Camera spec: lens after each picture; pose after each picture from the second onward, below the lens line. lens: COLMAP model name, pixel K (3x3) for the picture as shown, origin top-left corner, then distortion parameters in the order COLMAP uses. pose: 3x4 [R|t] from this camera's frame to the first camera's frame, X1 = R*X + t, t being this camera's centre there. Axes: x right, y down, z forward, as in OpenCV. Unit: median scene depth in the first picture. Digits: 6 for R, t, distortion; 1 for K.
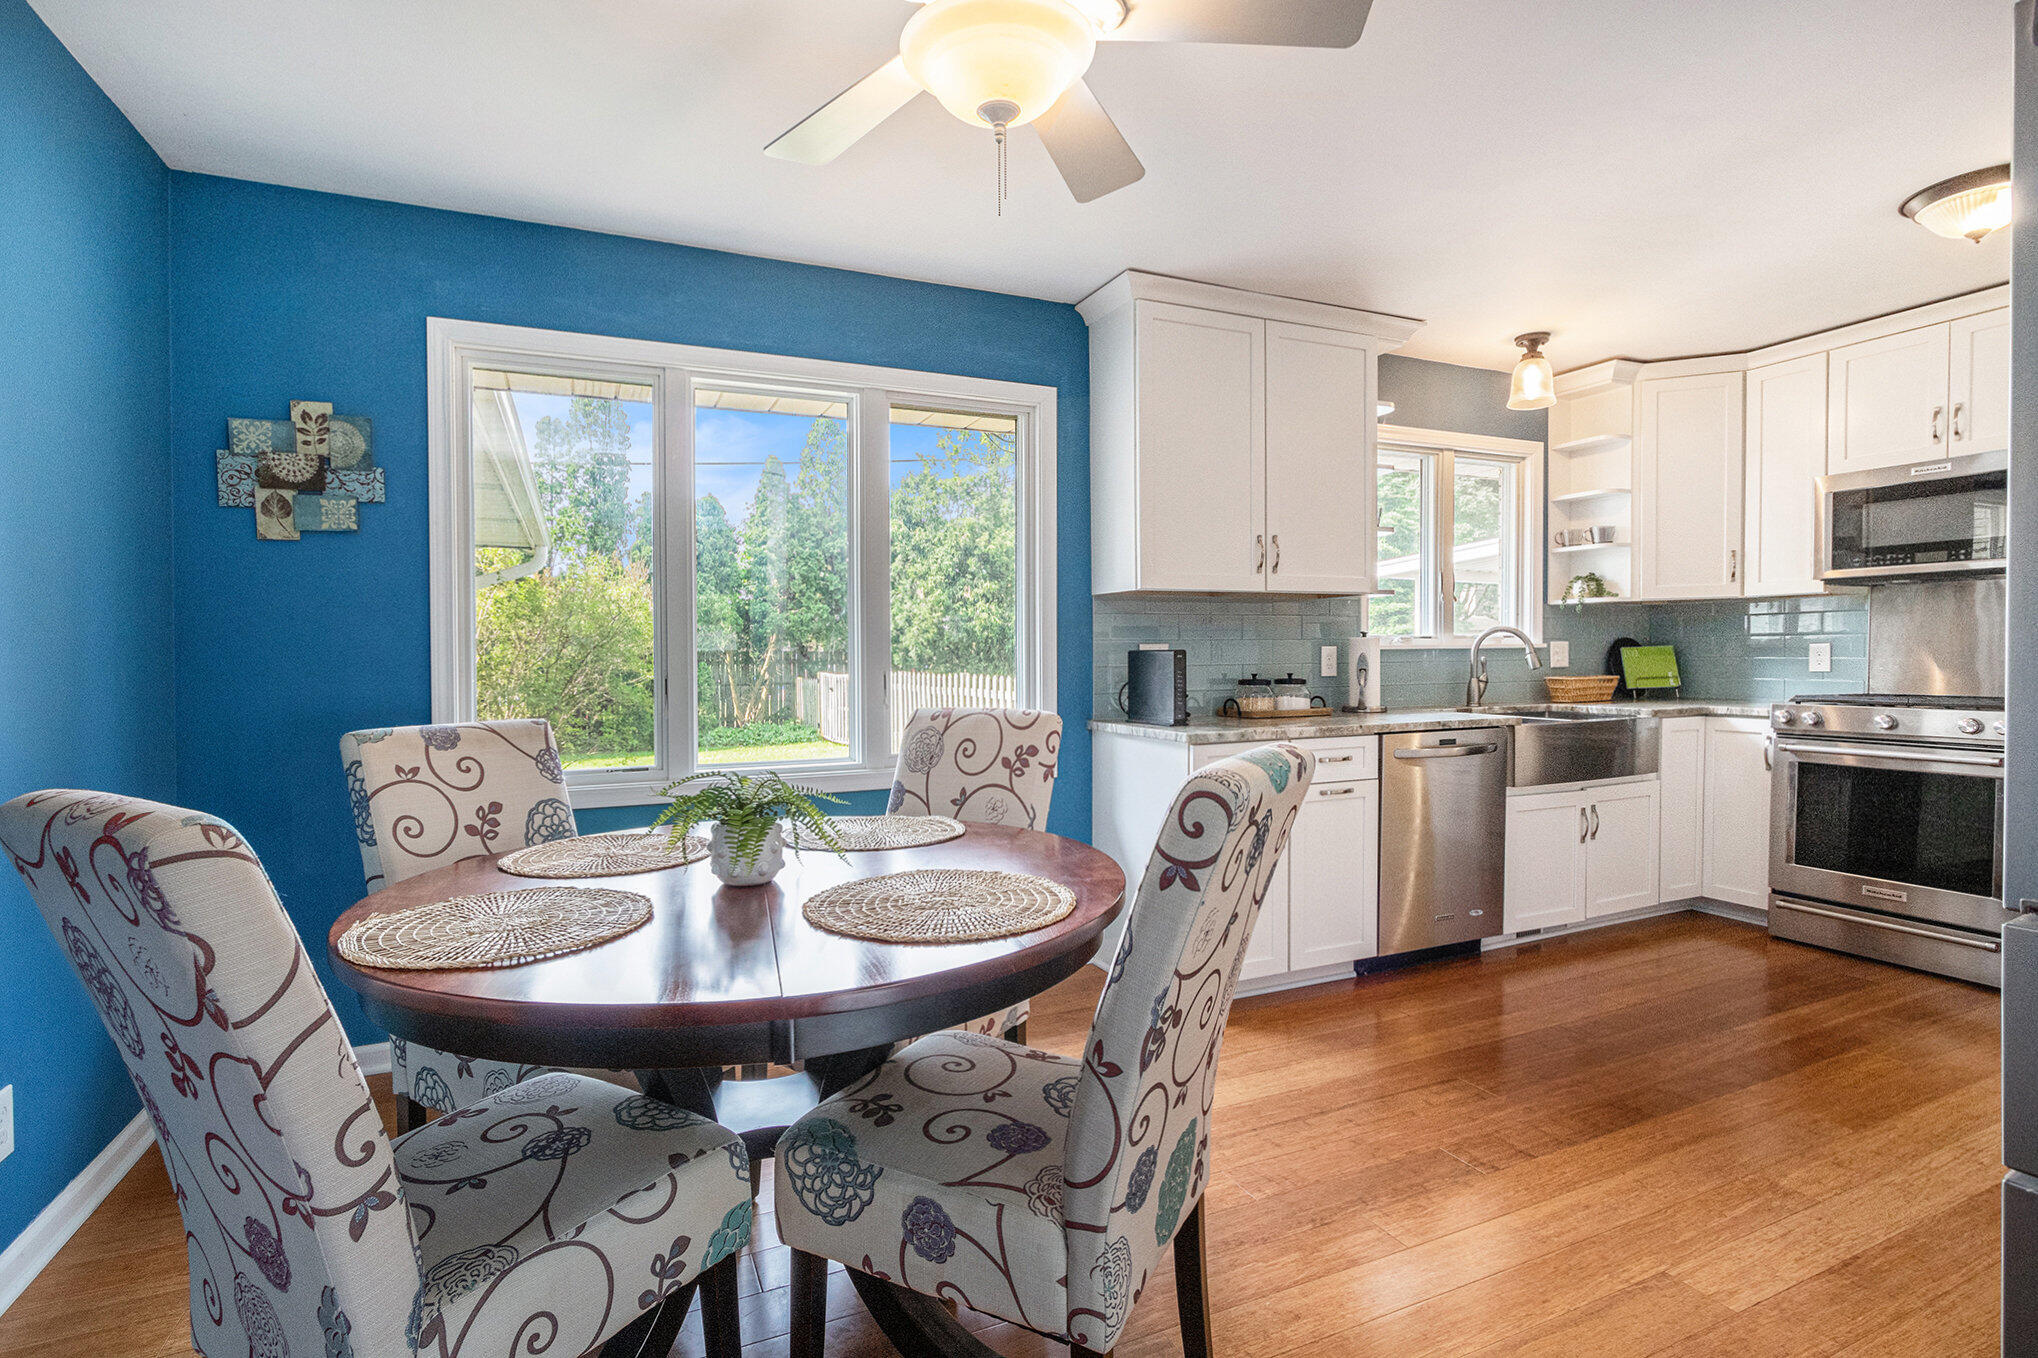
lens RADIAL K [[958.1, 0, 1008.0], [0, 958.1, 669.5], [0, 0, 1]] dist [-0.013545, 0.002258]
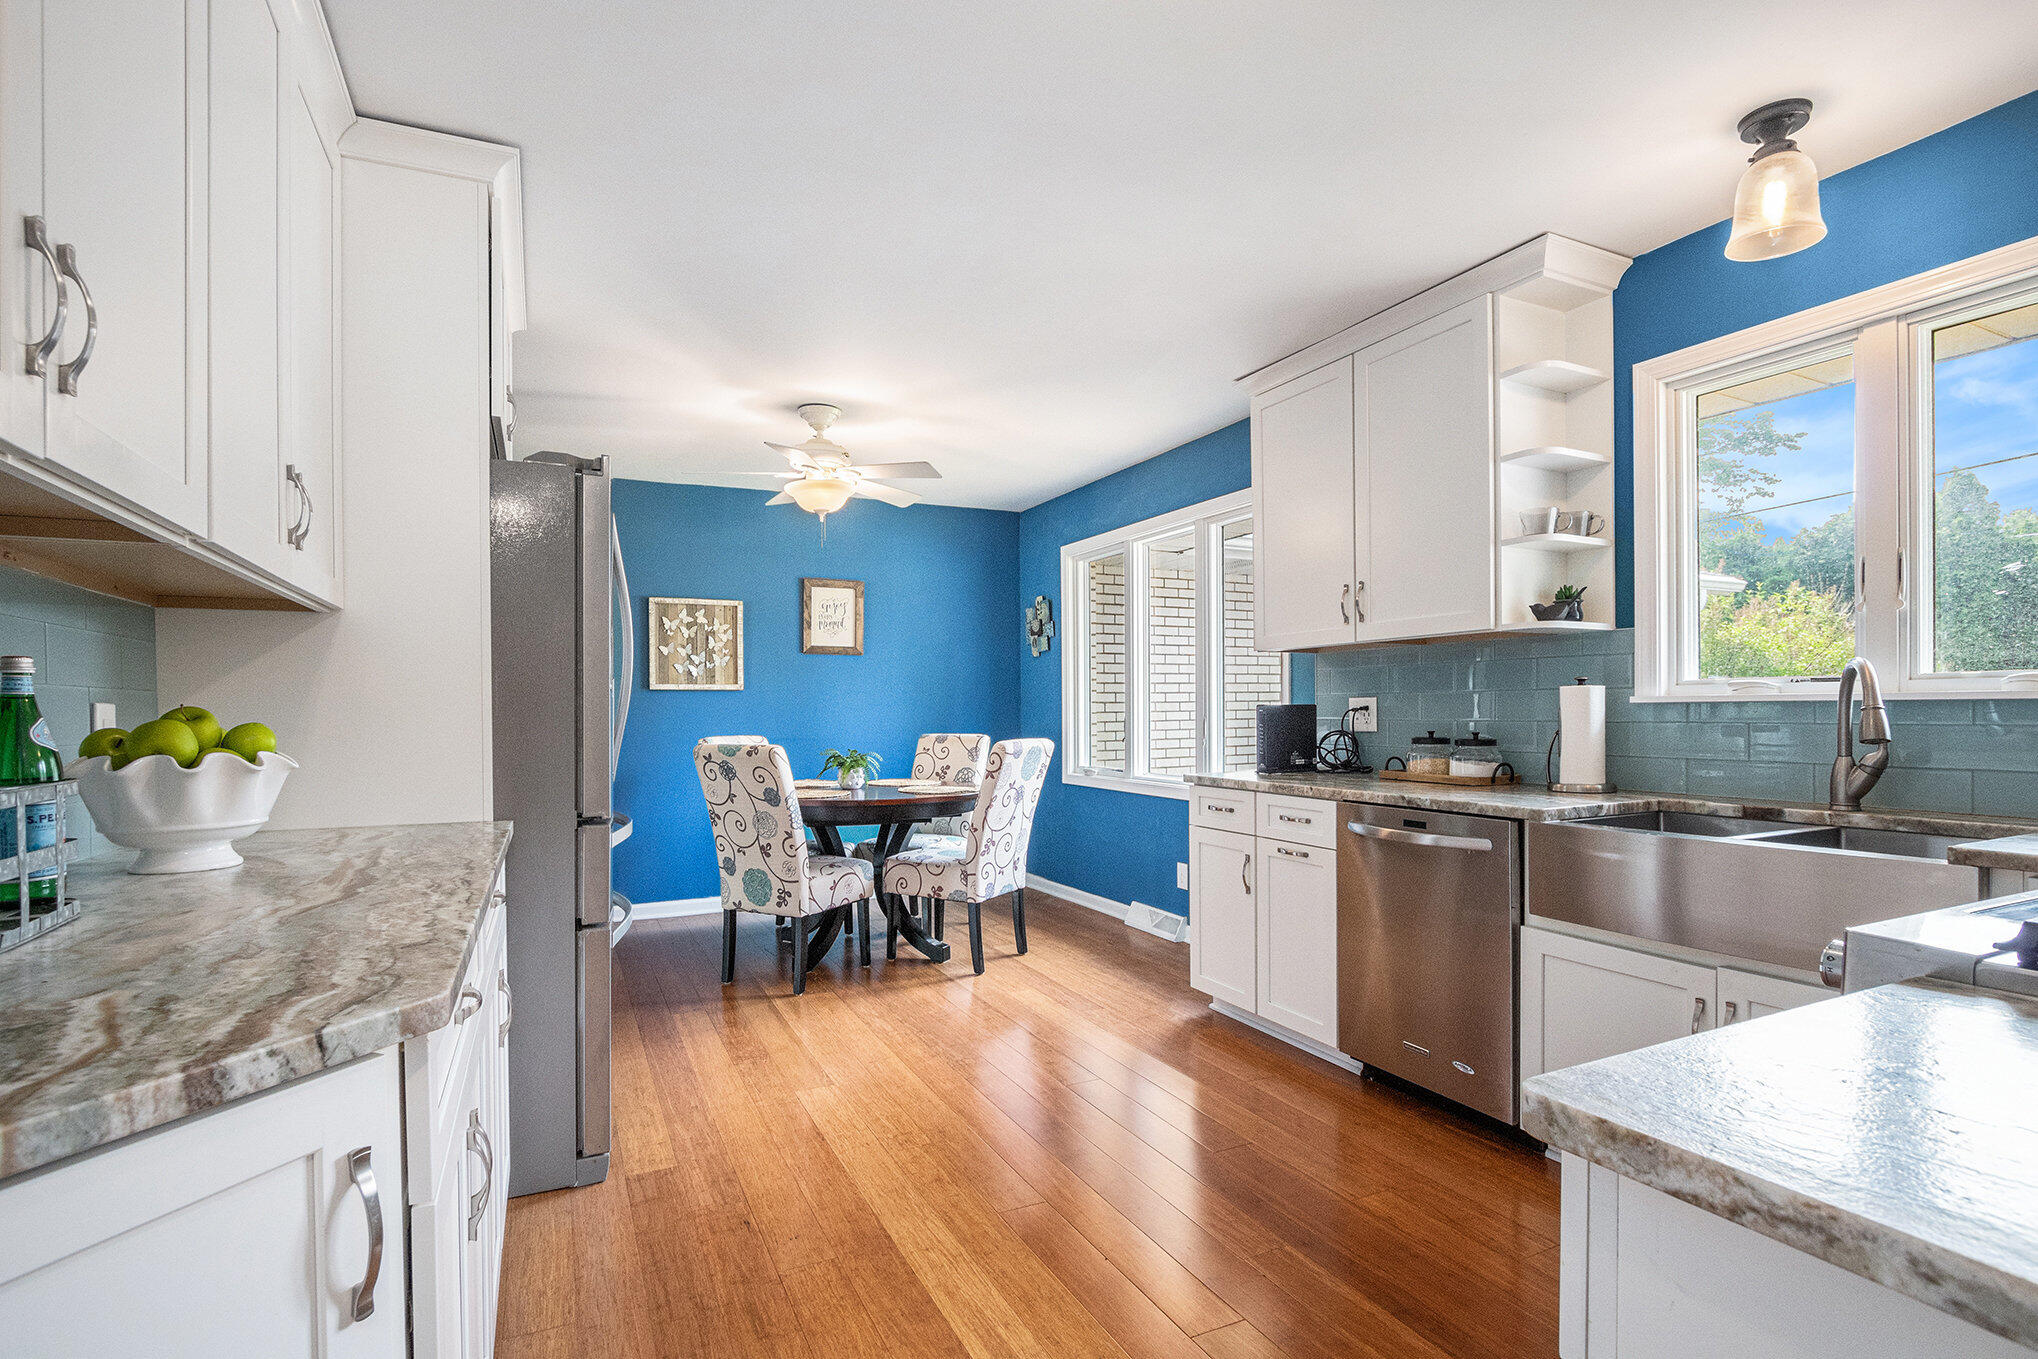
lens RADIAL K [[958.1, 0, 1010.3], [0, 958.1, 718.2], [0, 0, 1]] dist [-0.013545, 0.002258]
pose [[0.042297, 0.020271, -0.998899, 1.169832], [-0.008263, 0.999767, 0.019938, -0.022598], [0.999071, 0.007410, 0.042455, 0.607583]]
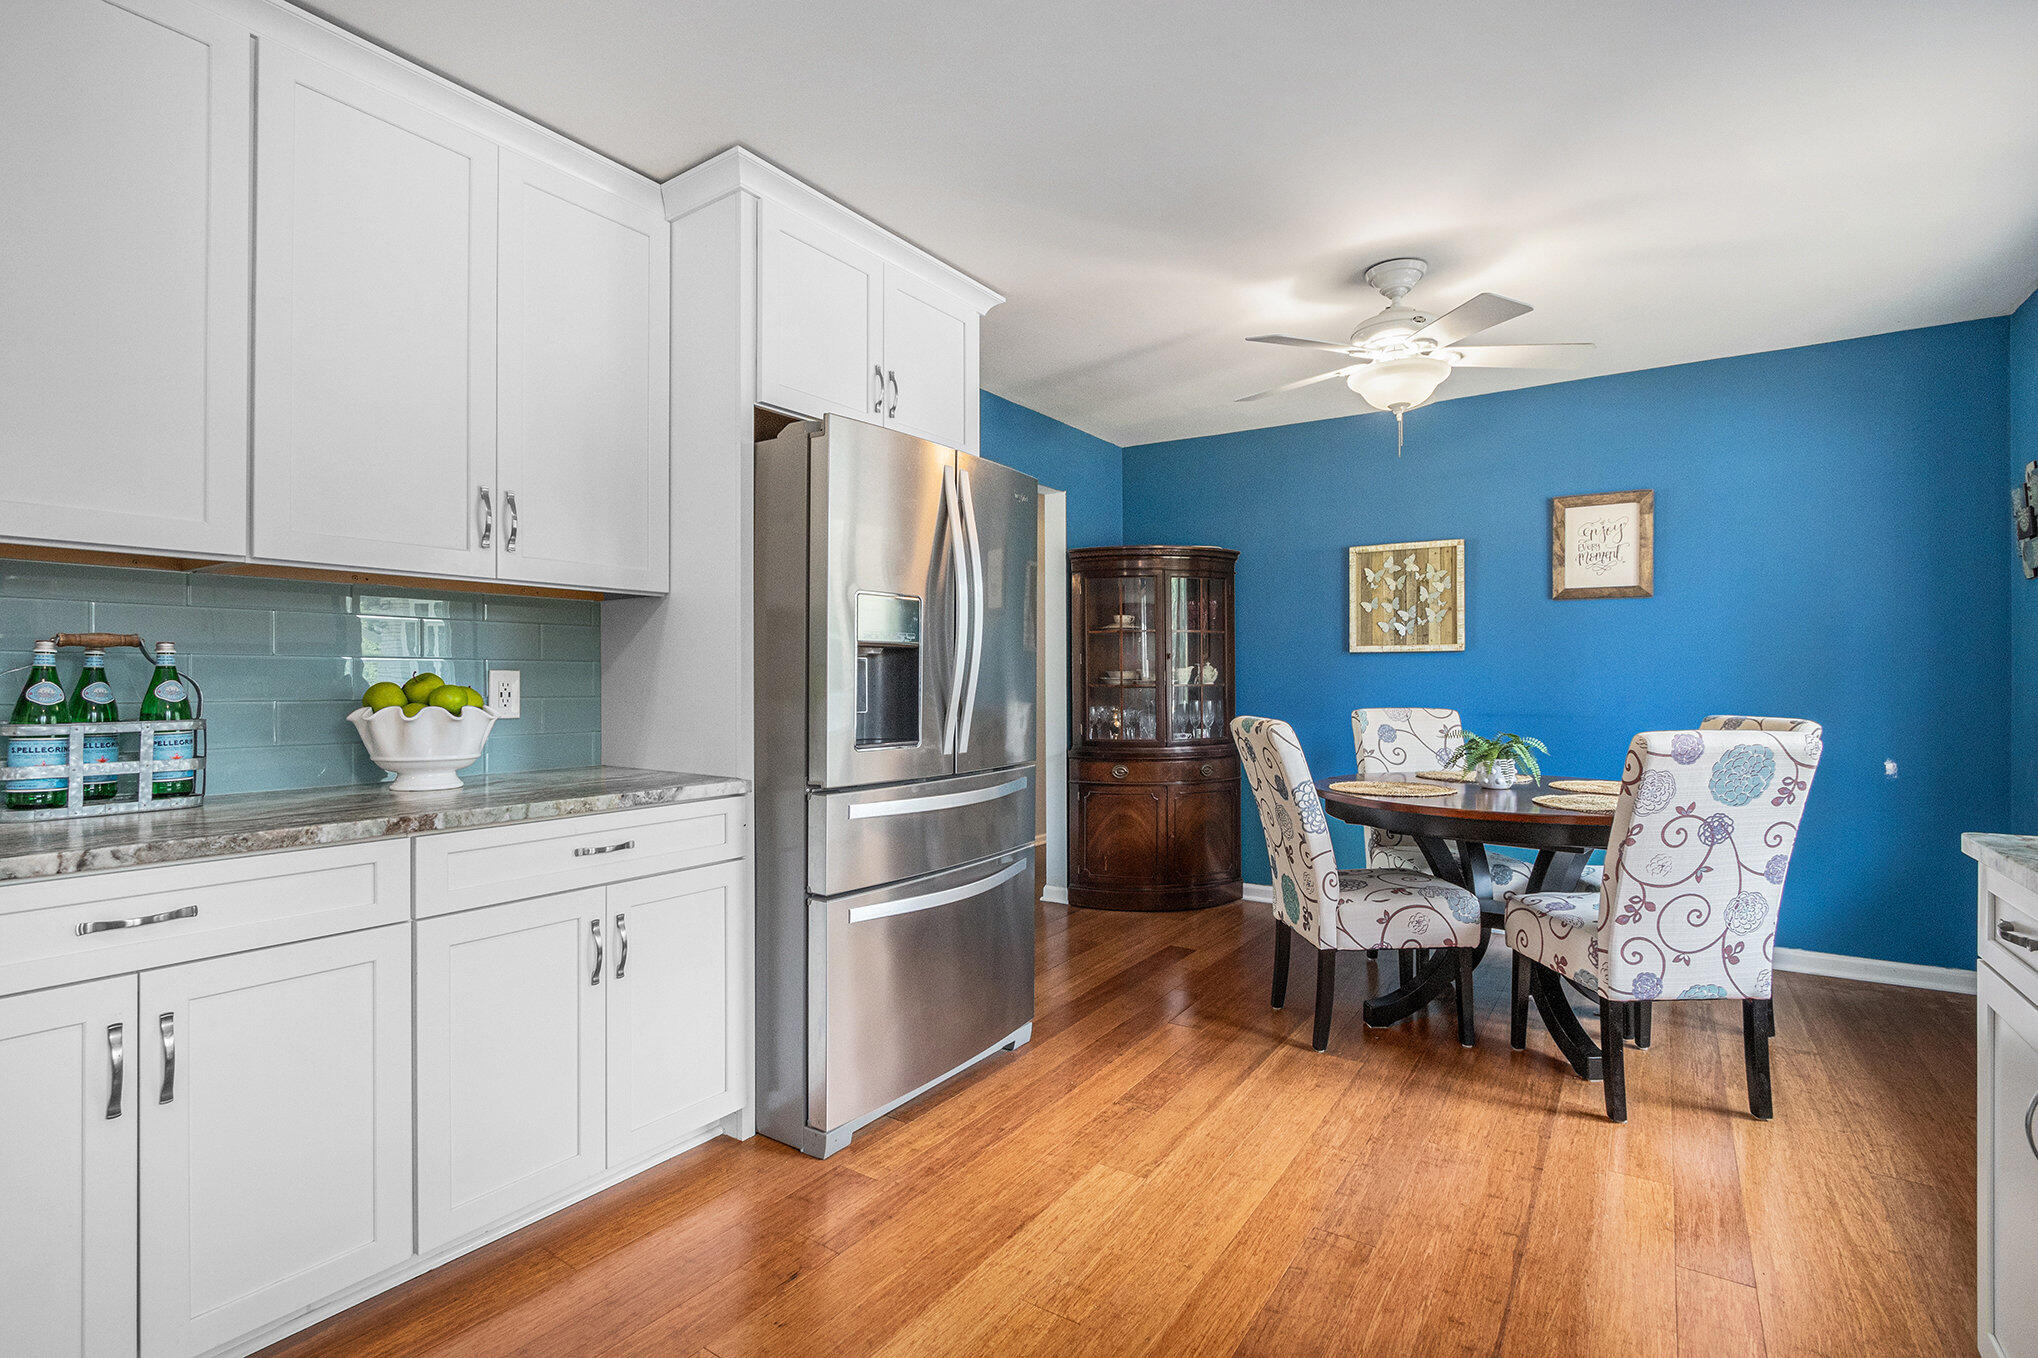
lens RADIAL K [[958.1, 0, 1014.8], [0, 958.1, 674.9], [0, 0, 1]] dist [-0.013545, 0.002258]
pose [[-0.837920, 0.009290, -0.545714, 0.752328], [0.002202, 0.999905, 0.013642, -0.020928], [0.545789, 0.010230, -0.837860, 0.954852]]
